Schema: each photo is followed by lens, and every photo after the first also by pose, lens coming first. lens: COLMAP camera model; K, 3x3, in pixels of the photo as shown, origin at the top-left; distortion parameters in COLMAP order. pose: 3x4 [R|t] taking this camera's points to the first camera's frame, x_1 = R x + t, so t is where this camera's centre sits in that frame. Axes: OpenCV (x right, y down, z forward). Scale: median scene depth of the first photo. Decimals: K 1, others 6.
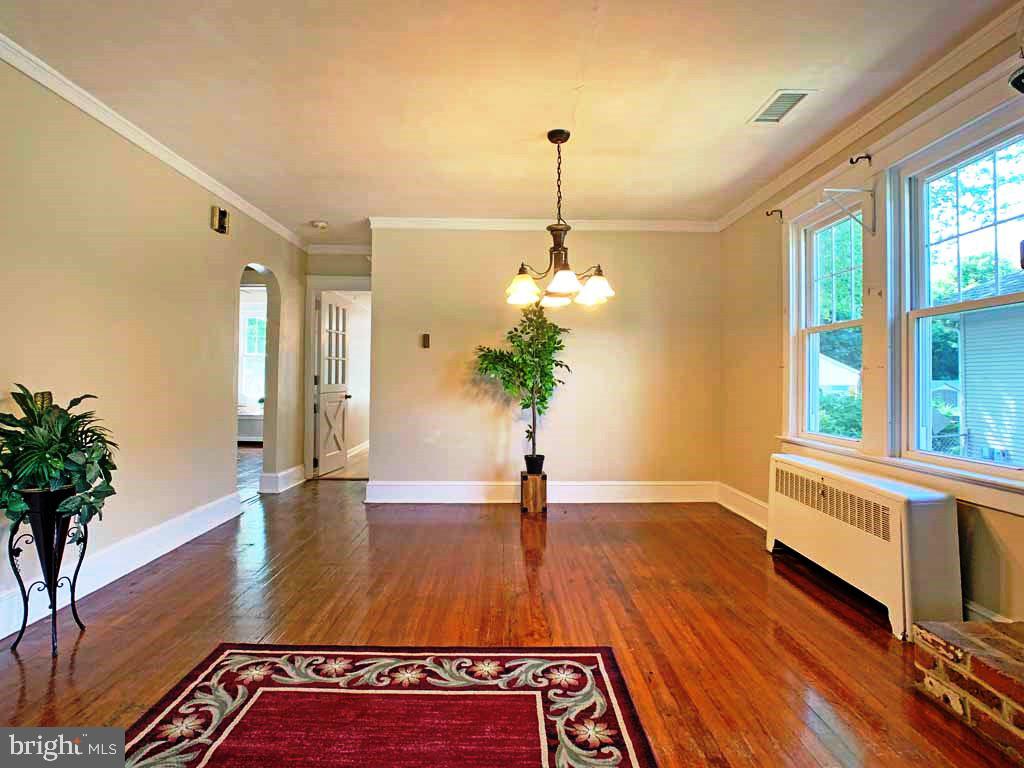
lens RADIAL K [[525.4, 0, 508.3], [0, 525.4, 371.5], [0, 0, 1]] dist [-0.039892, 0.012918]
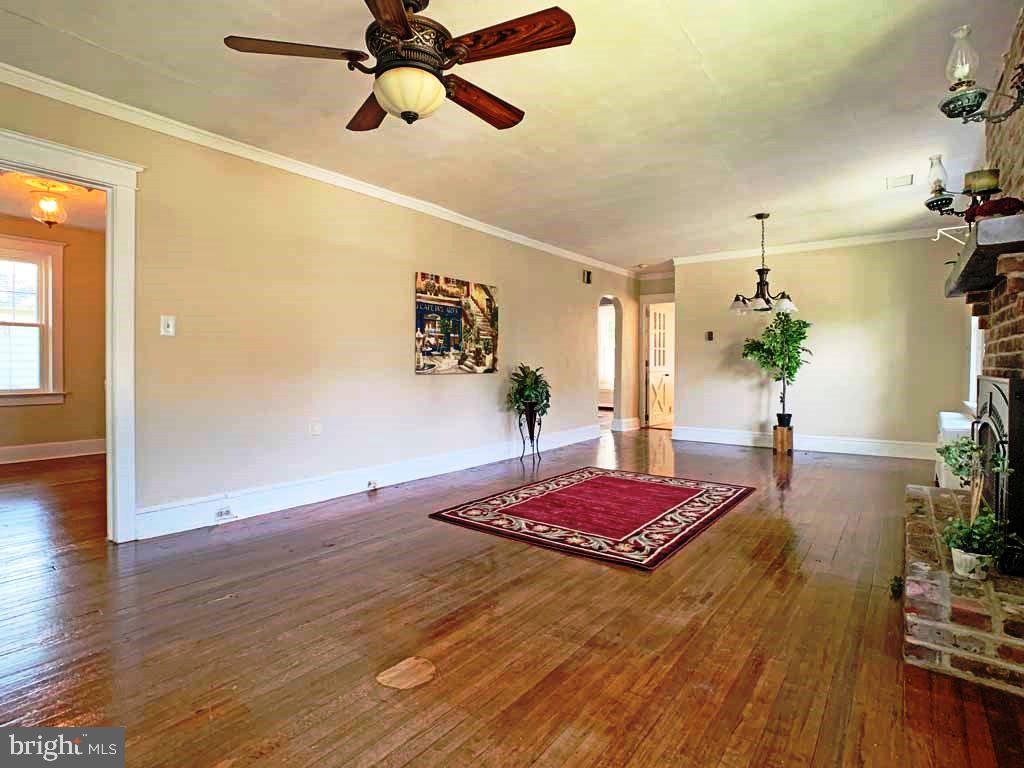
lens RADIAL K [[525.4, 0, 507.9], [0, 525.4, 375.0], [0, 0, 1]] dist [-0.039892, 0.012918]
pose [[0.784170, 0.004114, -0.620533, 0.392637], [0.015039, 0.999558, 0.025632, 0.007791], [0.620364, -0.029432, 0.783762, -0.671028]]
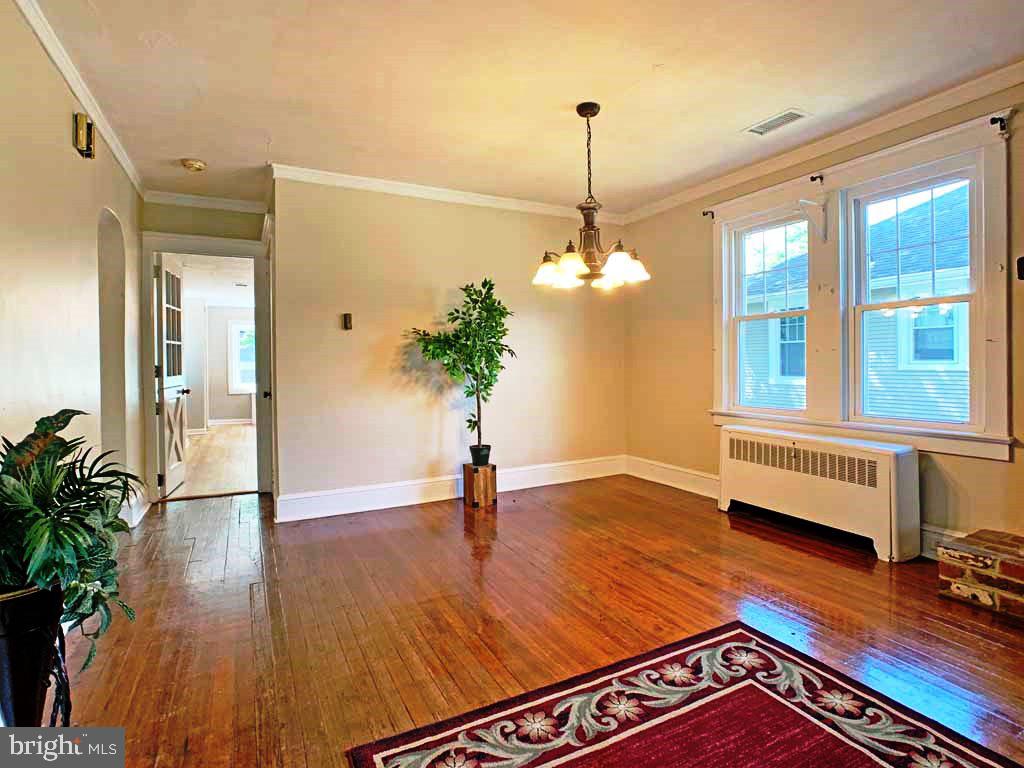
lens RADIAL K [[525.4, 0, 511.4], [0, 525.4, 370.4], [0, 0, 1]] dist [-0.039892, 0.012918]
pose [[0.894580, -0.025291, 0.446191, -0.367372], [0.011400, 0.999364, 0.033790, -0.007076], [-0.446762, -0.025141, 0.894300, 0.157959]]
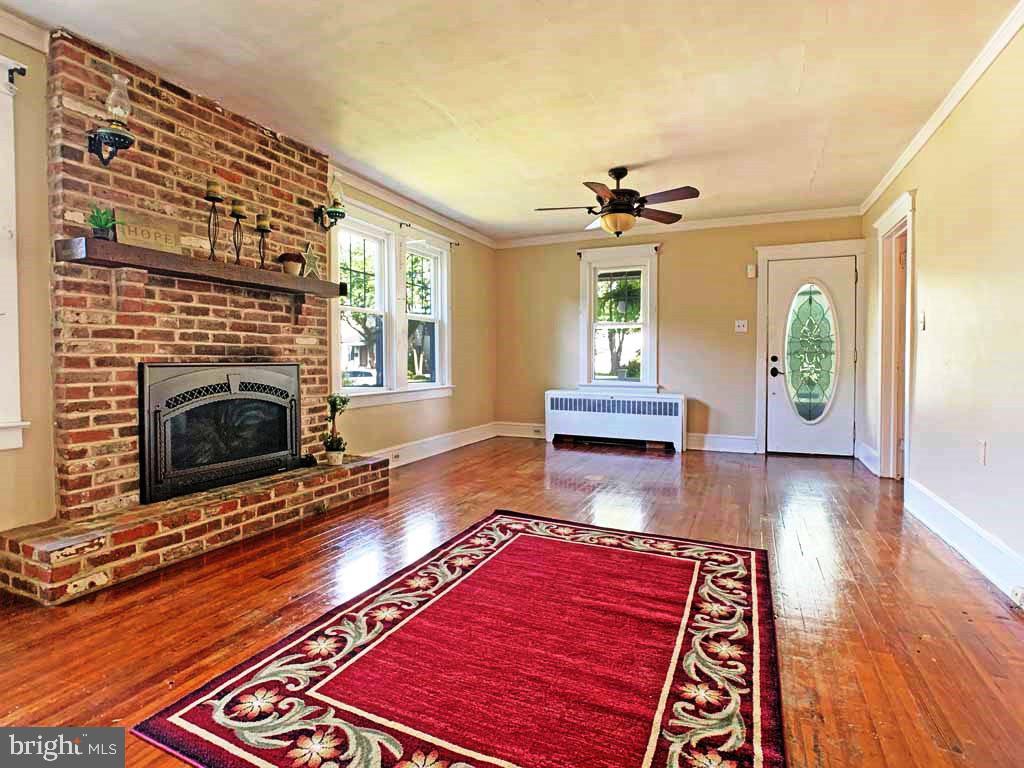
lens RADIAL K [[525.4, 0, 518.5], [0, 525.4, 368.4], [0, 0, 1]] dist [-0.039892, 0.012918]
pose [[-0.912172, -0.017545, 0.409433, -0.282945], [-0.017543, 0.999839, 0.003760, 0.033966], [-0.409433, -0.003753, -0.912333, 0.773592]]
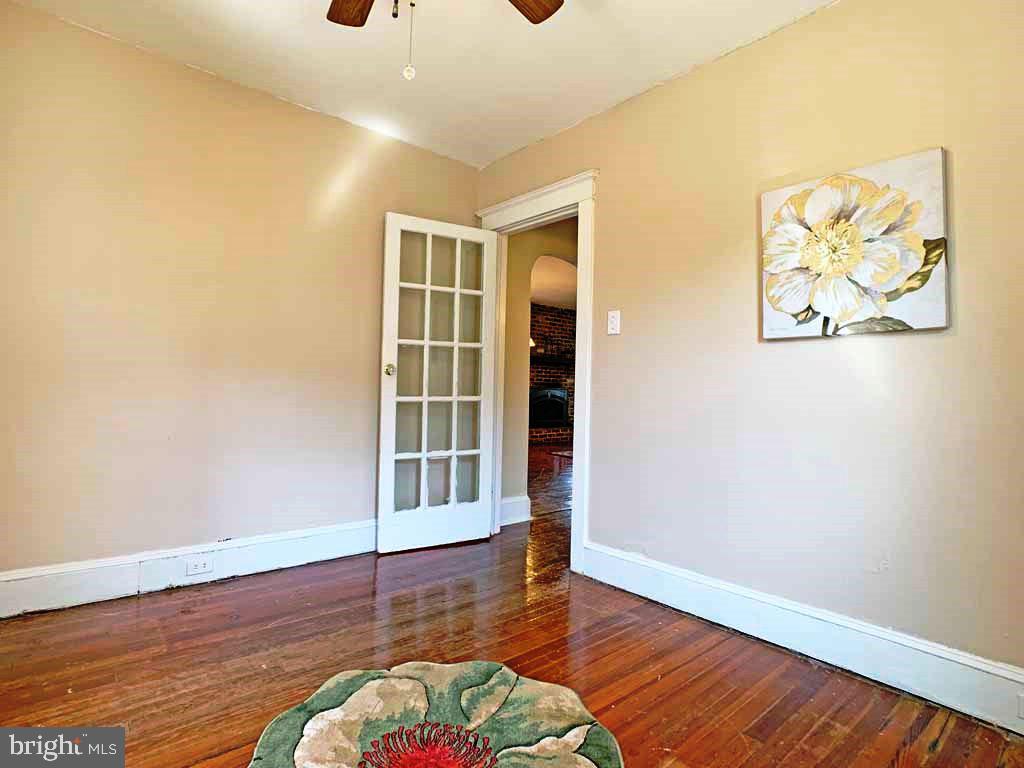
lens RADIAL K [[525.4, 0, 511.5], [0, 525.4, 381.6], [0, 0, 1]] dist [-0.039892, 0.012918]
pose [[-0.642324, -0.015991, 0.766266, -1.398701], [-0.044359, 0.998882, -0.016339, 0.055261], [-0.765148, -0.044485, -0.642315, 2.016720]]
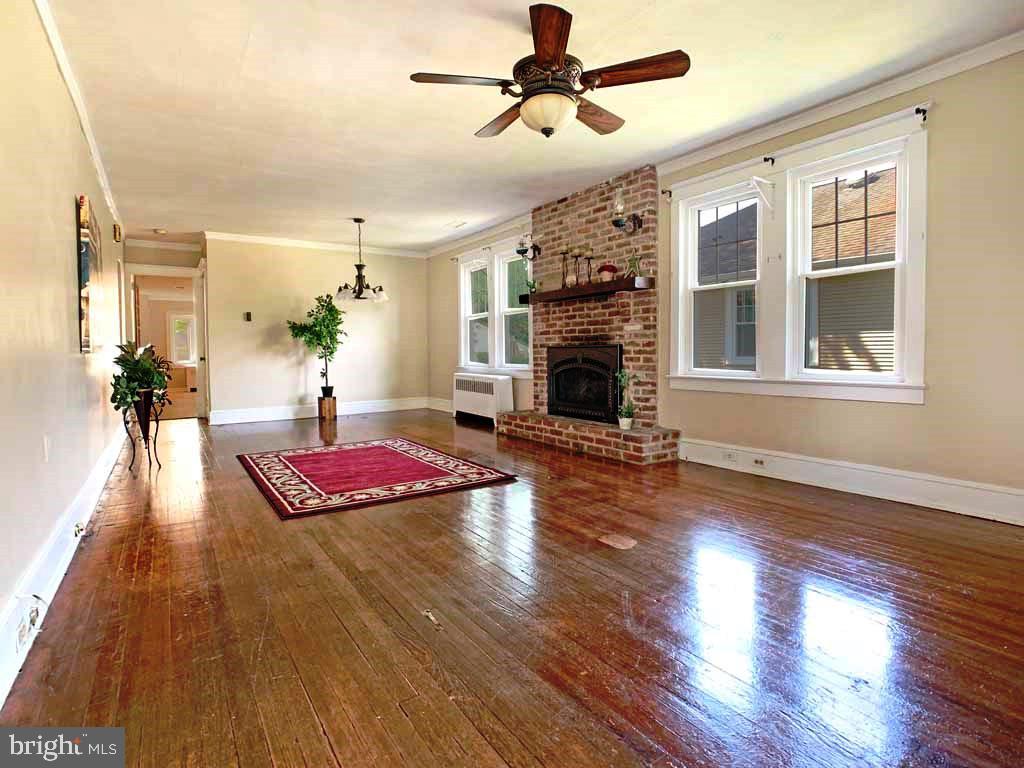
lens RADIAL K [[525.4, 0, 508.9], [0, 525.4, 375.4], [0, 0, 1]] dist [-0.039892, 0.012918]
pose [[0.837560, -0.041670, 0.544754, -0.438270], [0.007497, 0.997870, 0.064803, 0.023396], [-0.546294, -0.050192, 0.836088, -0.849380]]
